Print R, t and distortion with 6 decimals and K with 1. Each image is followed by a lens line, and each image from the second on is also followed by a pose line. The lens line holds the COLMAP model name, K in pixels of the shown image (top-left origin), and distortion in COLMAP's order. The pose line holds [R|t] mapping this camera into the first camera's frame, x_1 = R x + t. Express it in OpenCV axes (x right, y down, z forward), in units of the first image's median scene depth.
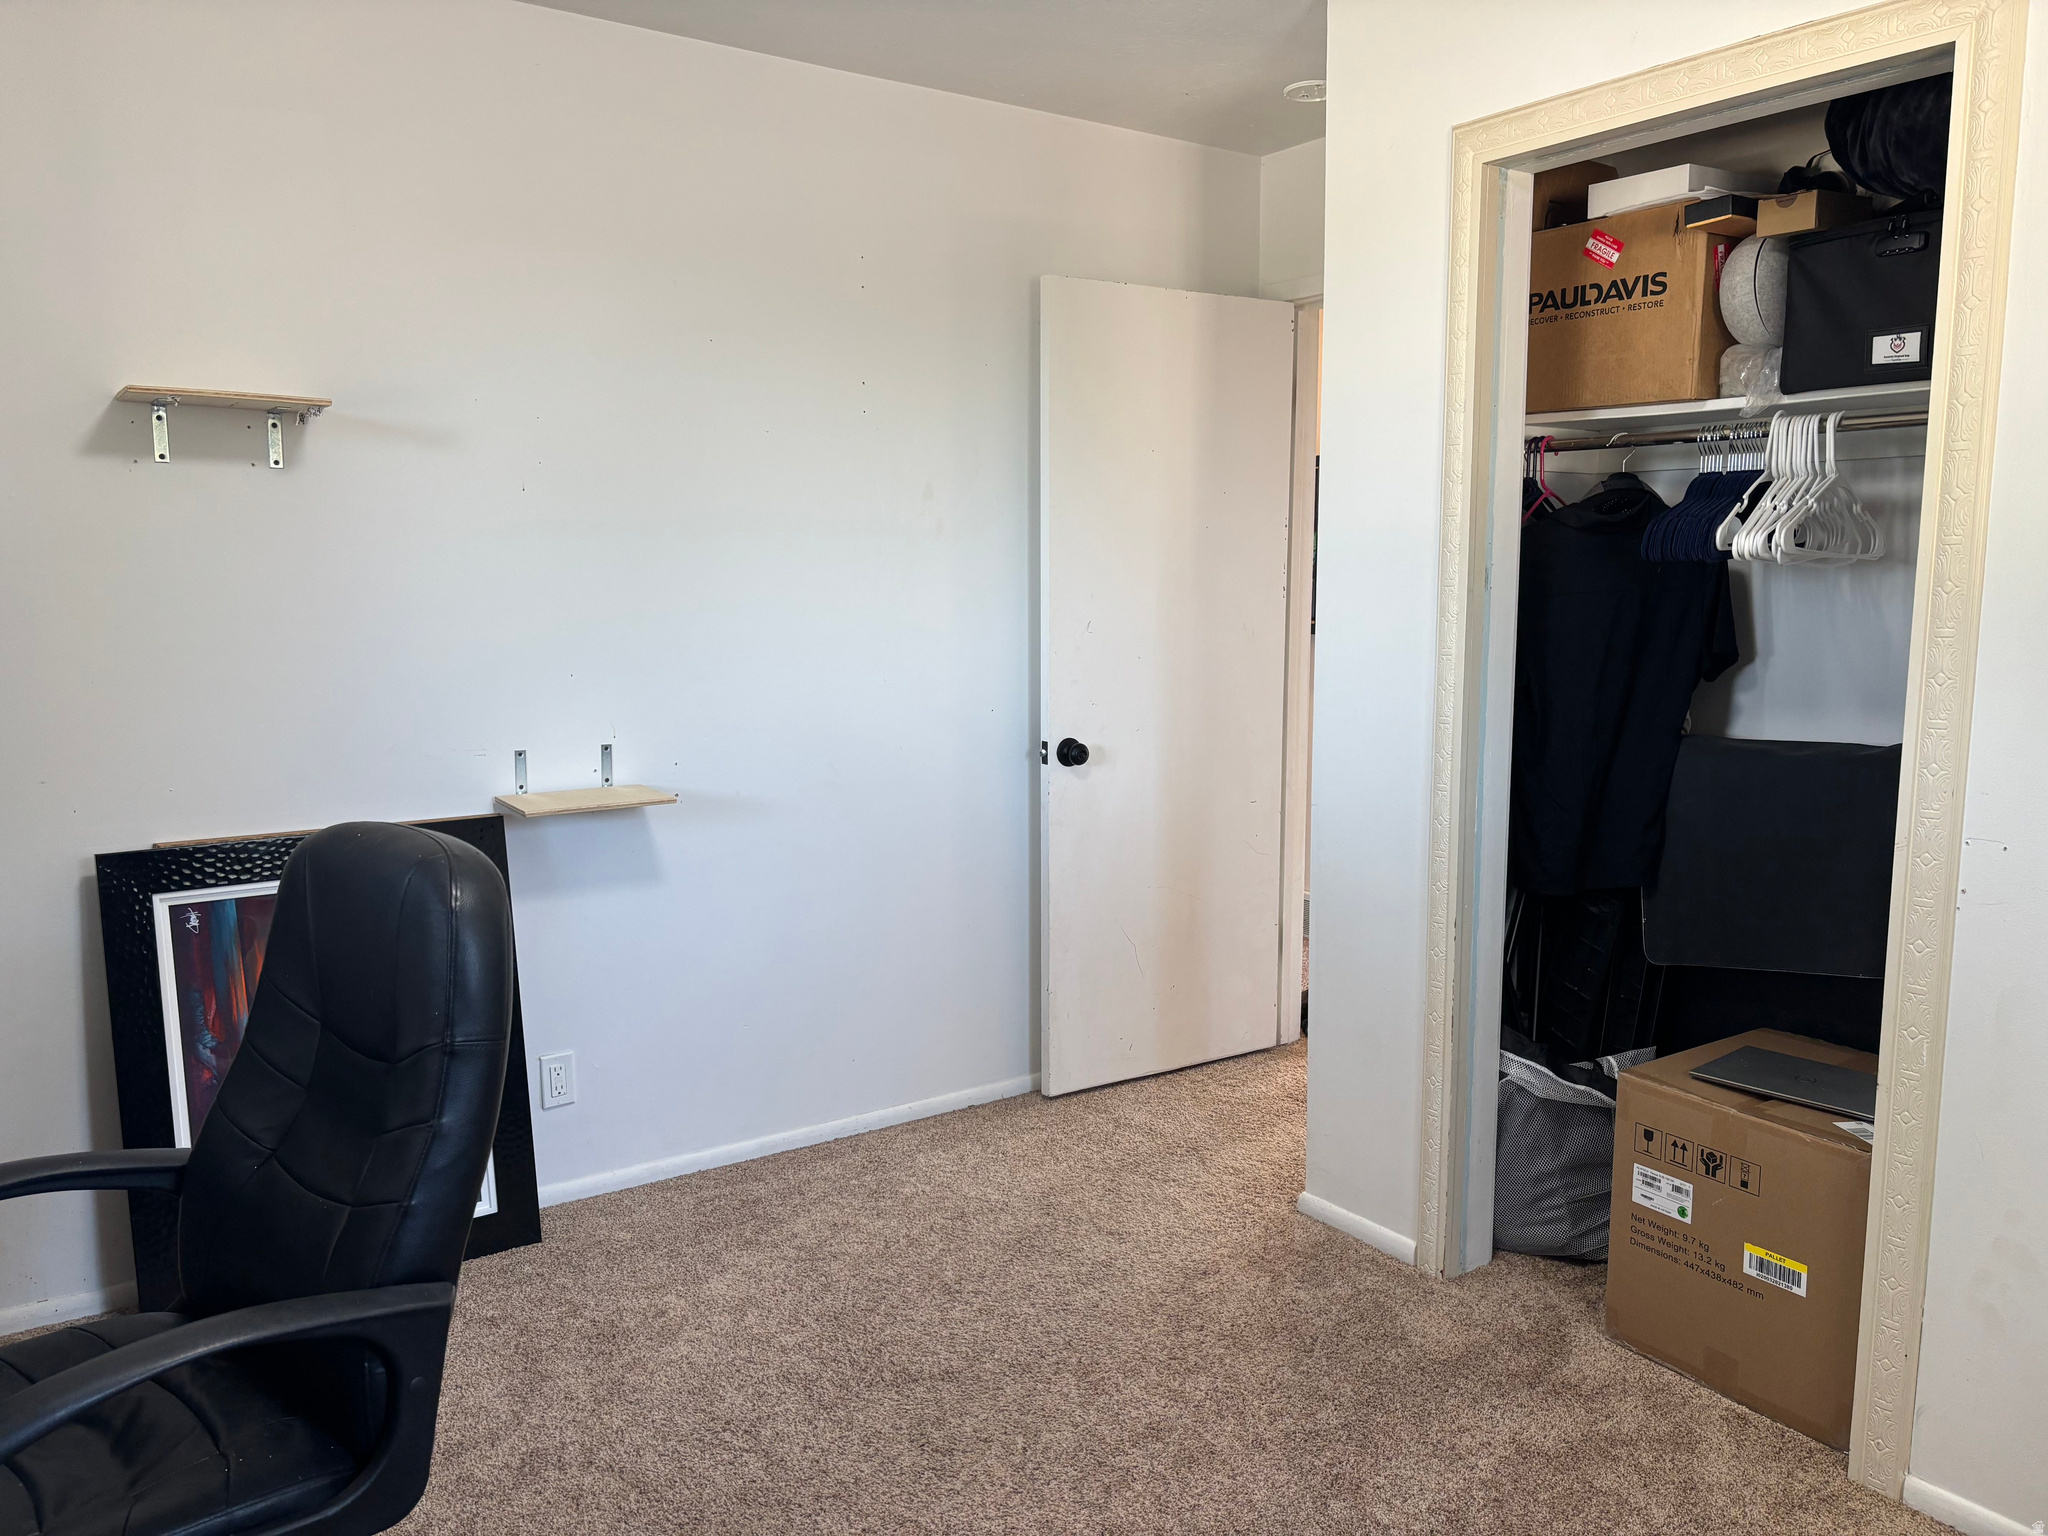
lens RADIAL K [[1522.8, 0, 1017.2], [0, 1522.8, 775.3], [0, 0, 1]] dist [0.011830, -0.007781]
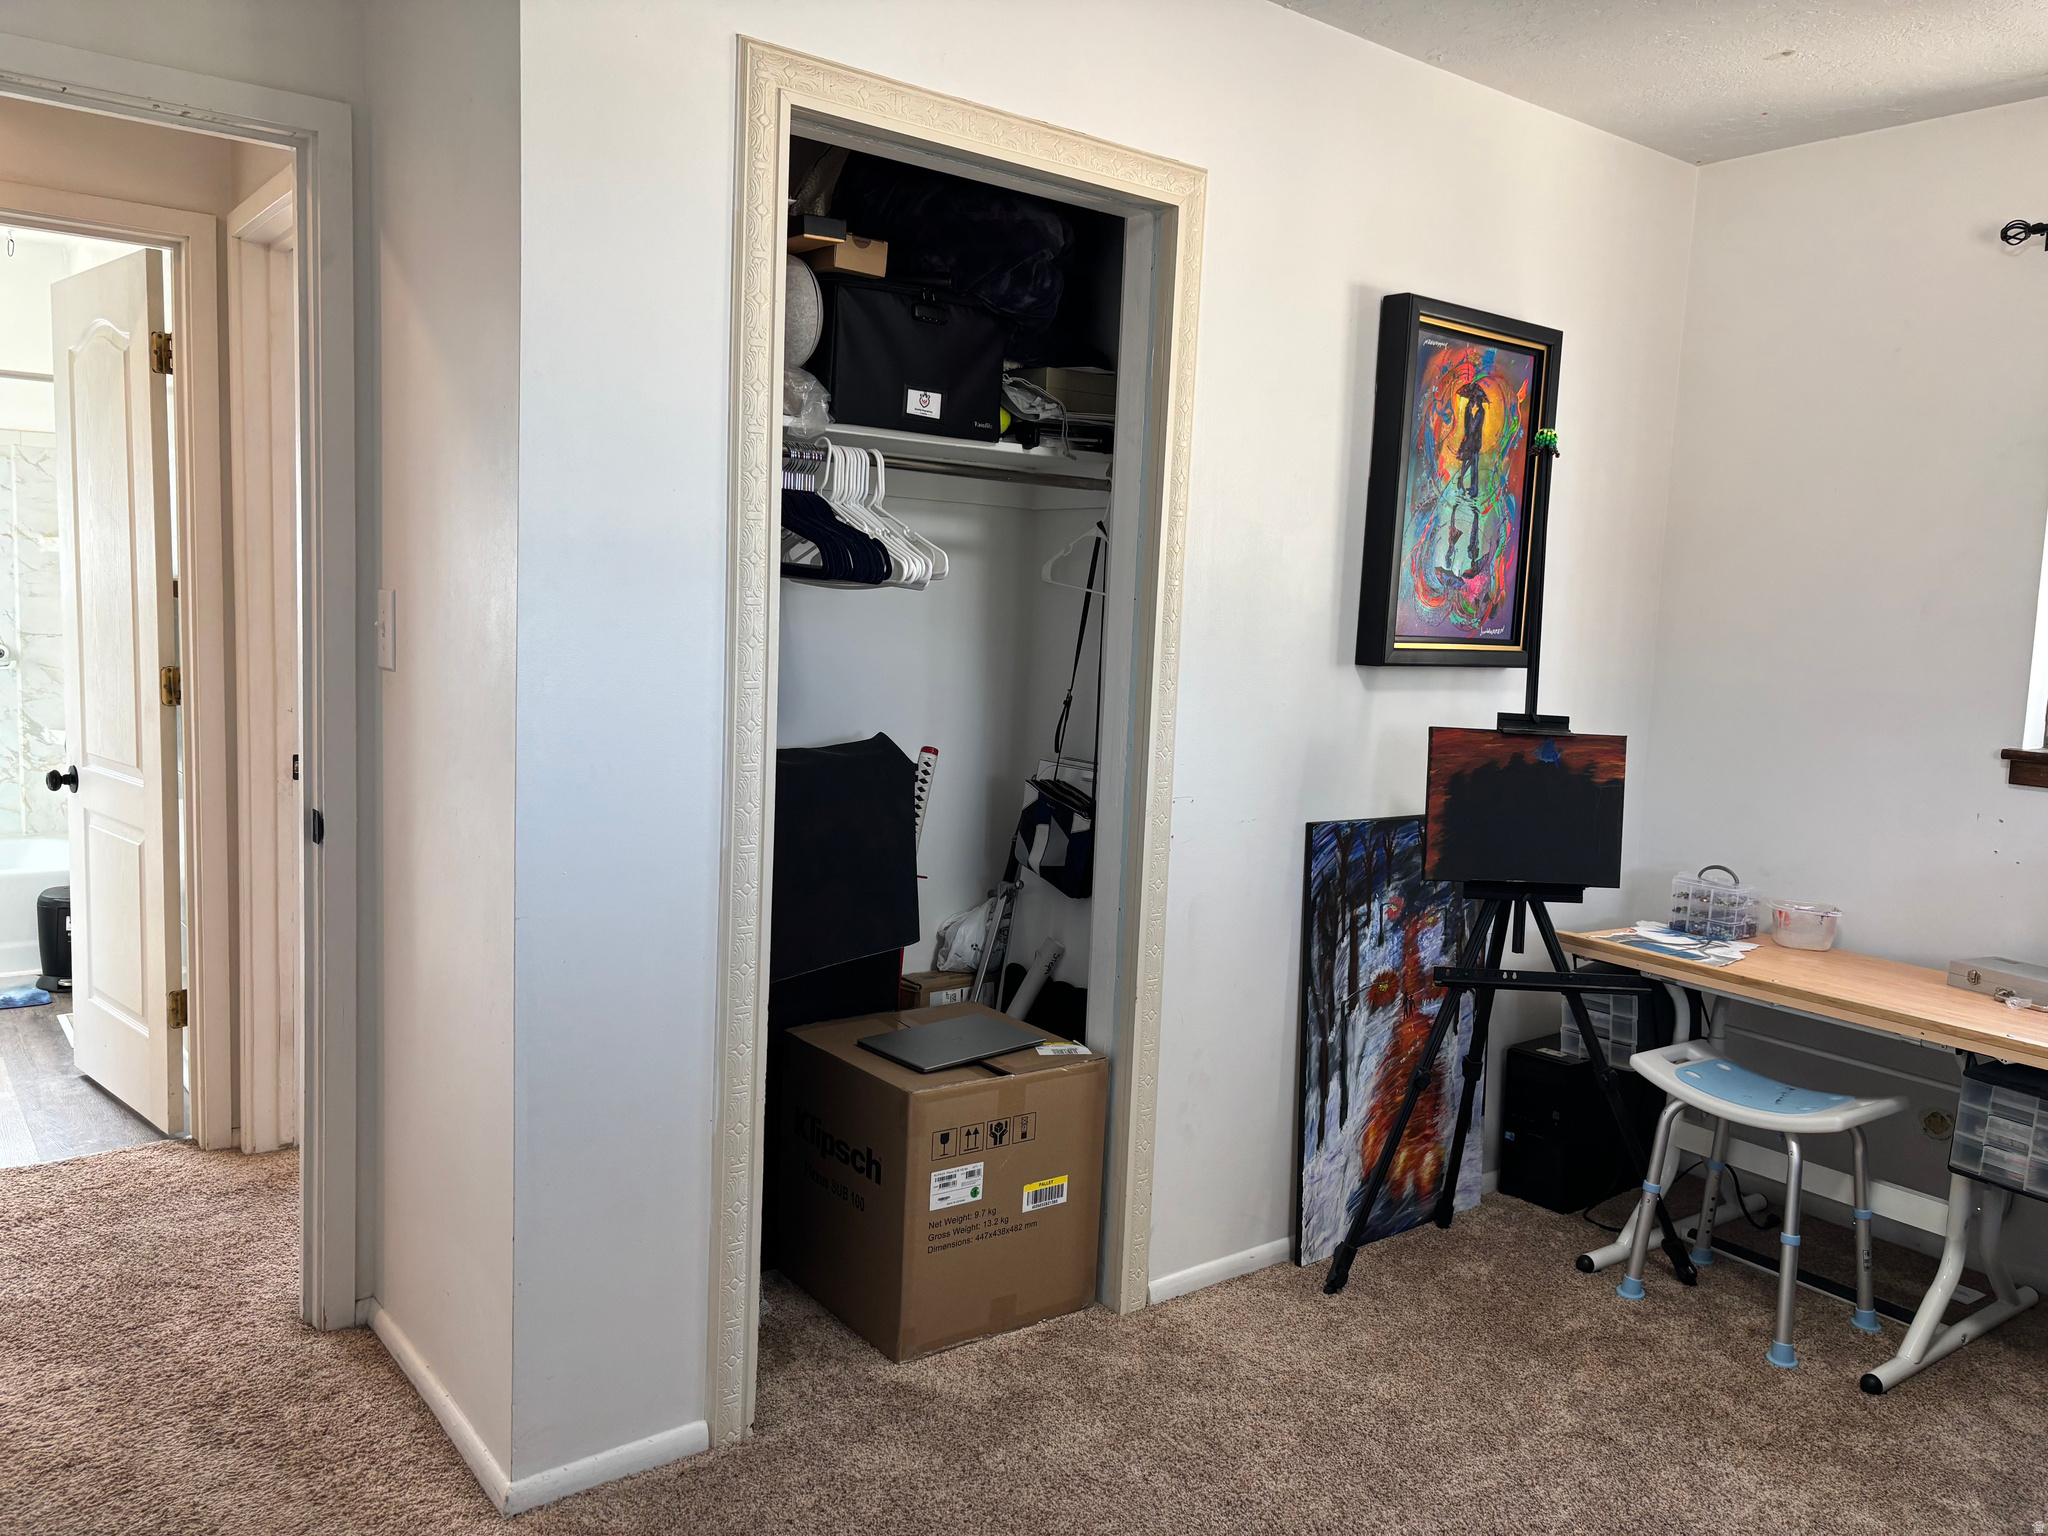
lens RADIAL K [[1522.8, 0, 1015.0], [0, 1522.8, 764.8], [0, 0, 1]] dist [0.011830, -0.007781]
pose [[-0.047453, -0.098332, 0.994022, -0.593992], [0.100656, 0.989607, 0.102700, -0.116017], [-0.993789, 0.104927, -0.037062, 0.976959]]
